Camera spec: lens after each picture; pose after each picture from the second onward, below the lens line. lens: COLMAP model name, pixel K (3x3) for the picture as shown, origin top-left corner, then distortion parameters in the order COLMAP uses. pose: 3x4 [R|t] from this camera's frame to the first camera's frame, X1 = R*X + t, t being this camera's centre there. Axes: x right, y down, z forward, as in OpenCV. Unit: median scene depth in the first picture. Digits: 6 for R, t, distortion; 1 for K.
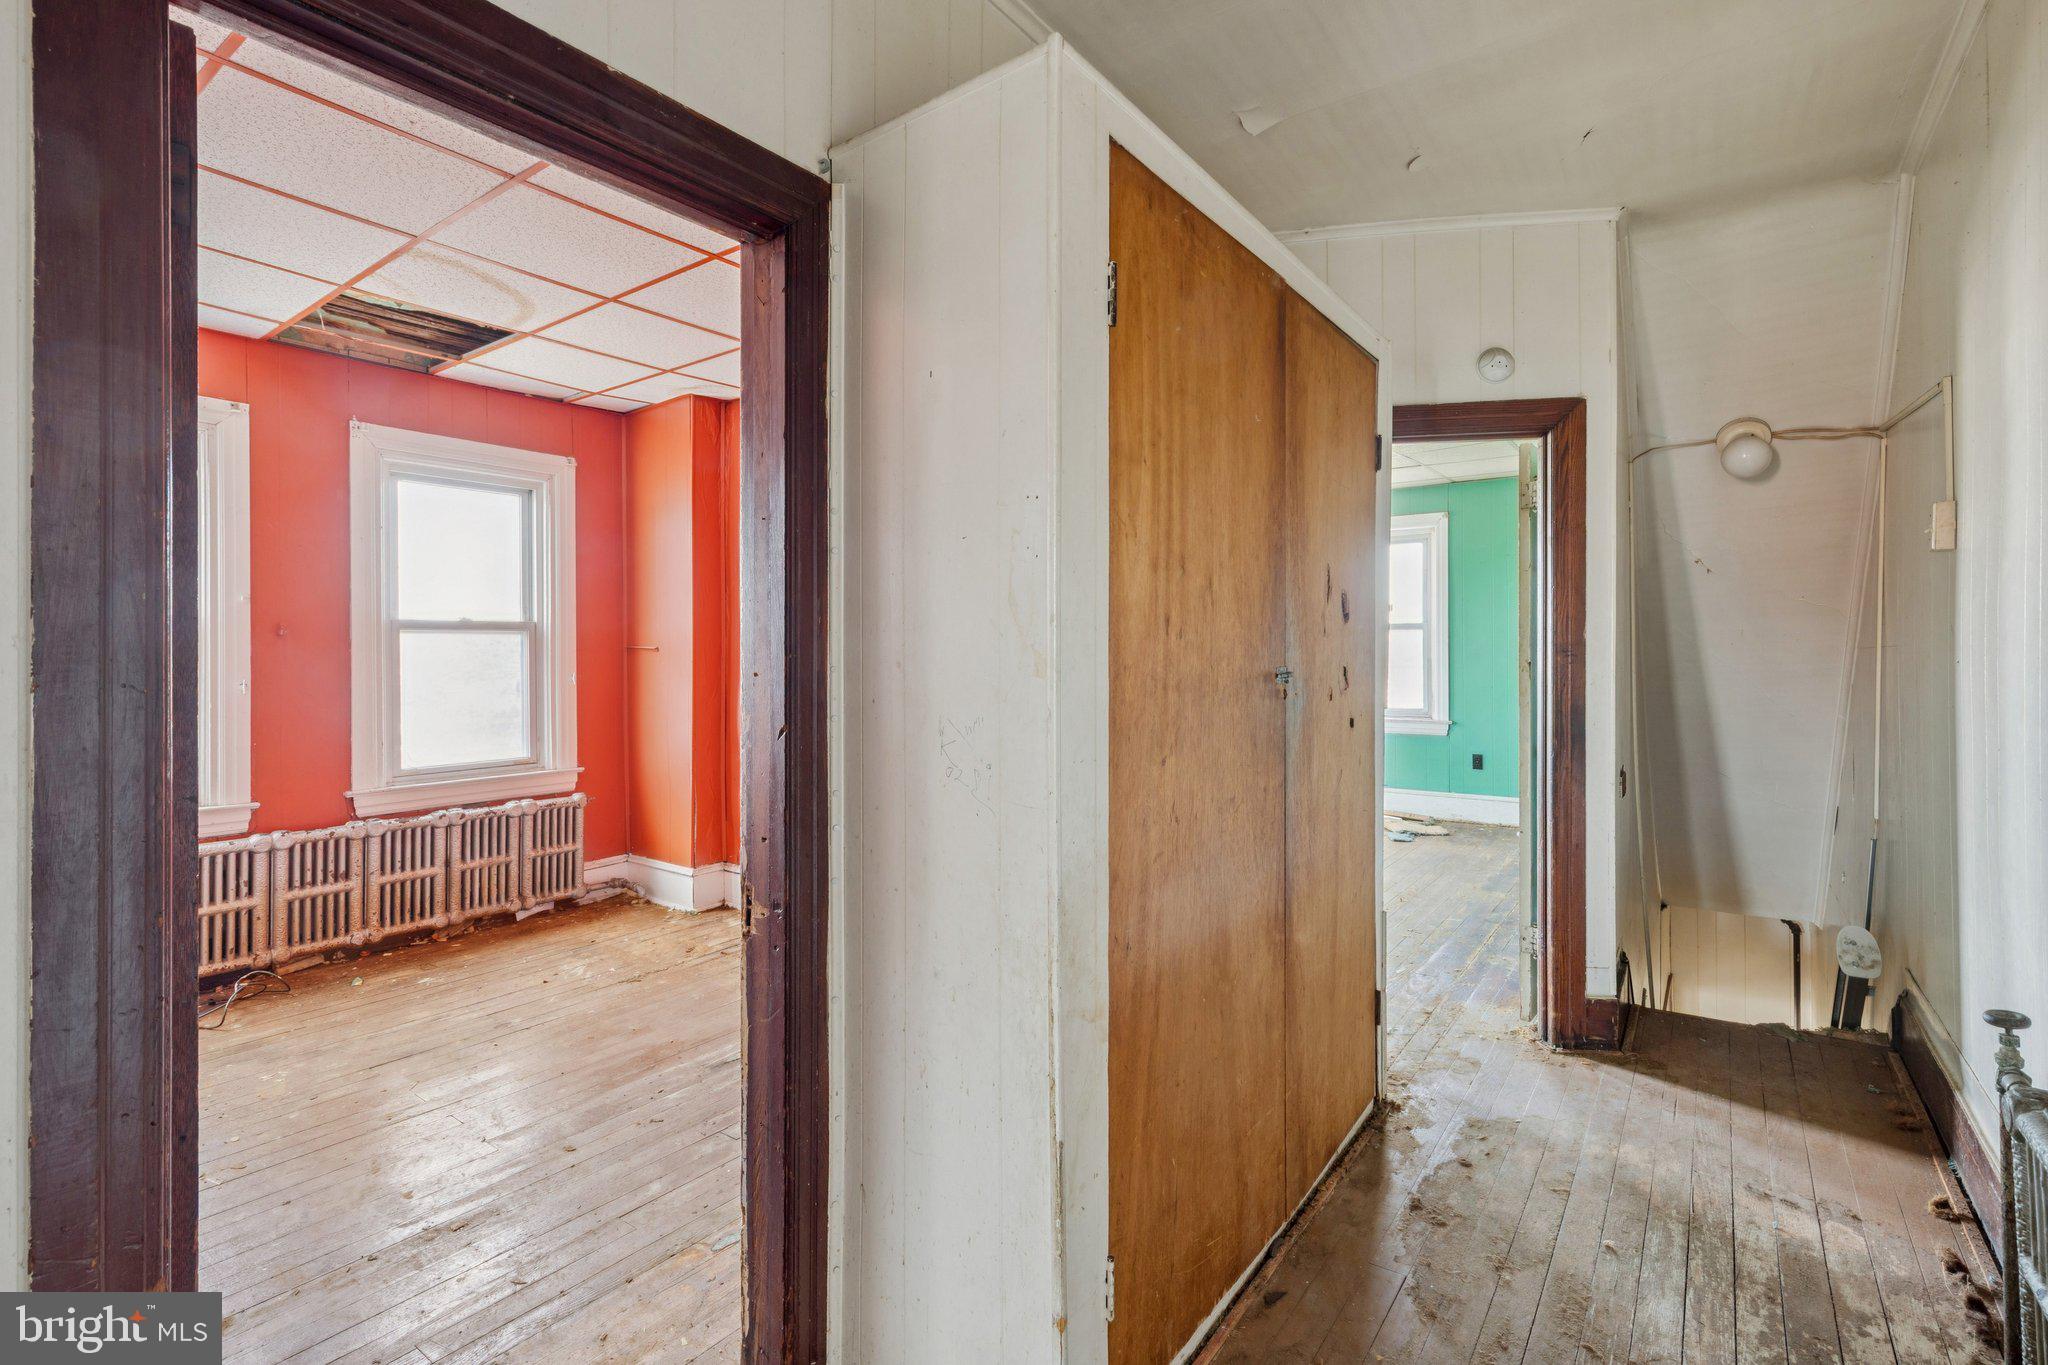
lens RADIAL K [[938.5, 0, 1050.6], [0, 938.5, 655.3], [0, 0, 1]] dist [0.001142, 0.001677]
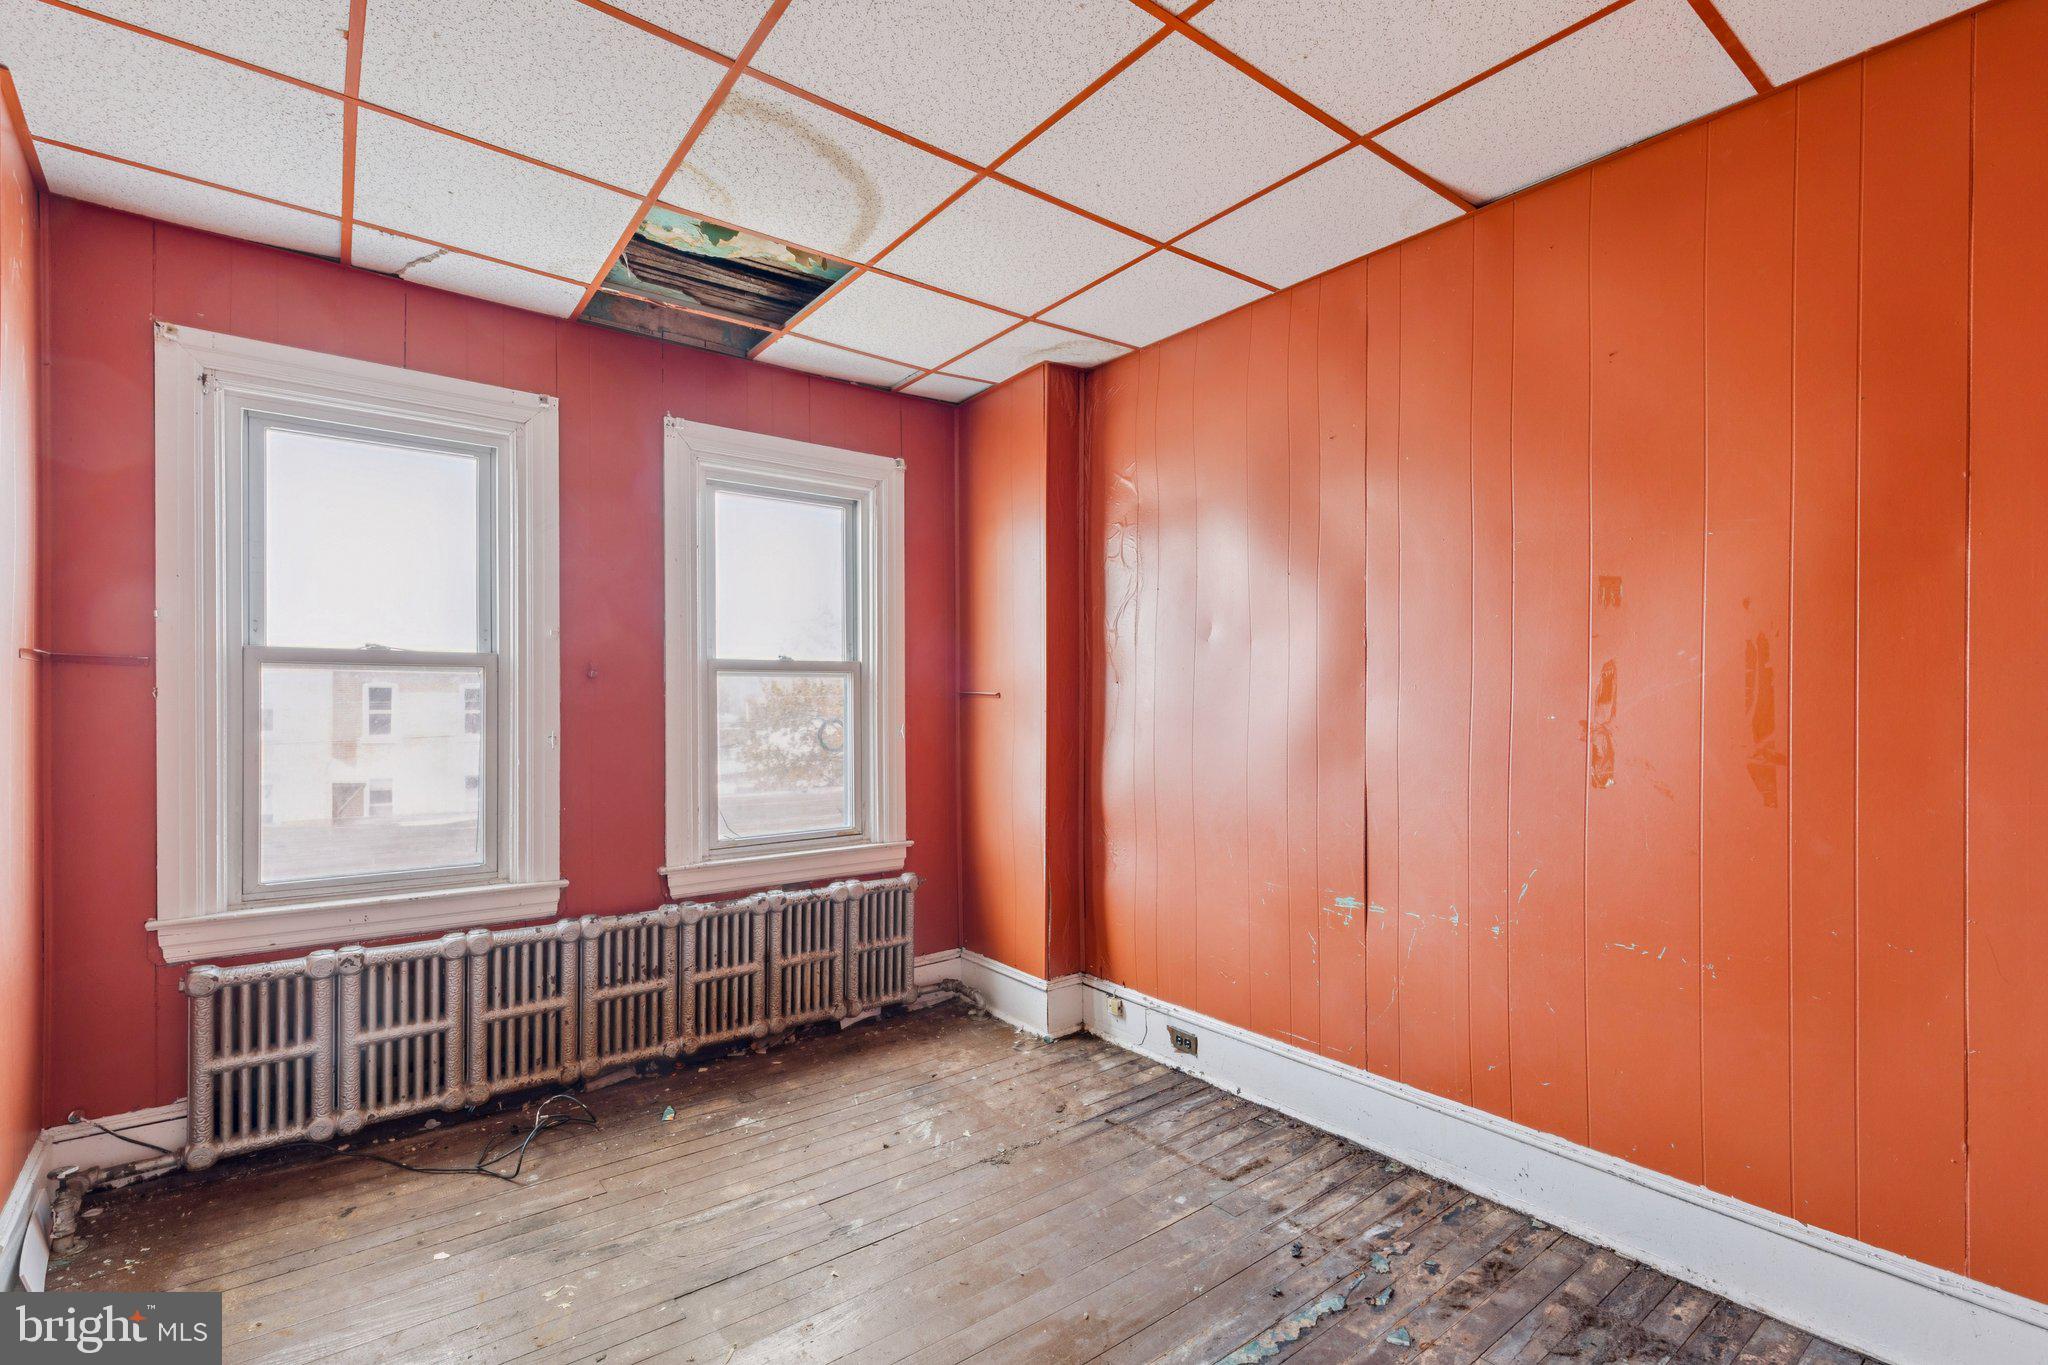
lens RADIAL K [[938.5, 0, 1037.8], [0, 938.5, 712.8], [0, 0, 1]] dist [0.001142, 0.001677]
pose [[0.960621, 0.006462, -0.277788, -0.194485], [-0.003895, 0.999944, 0.009792, 0.000340], [0.277836, -0.008324, 0.960593, 0.289047]]
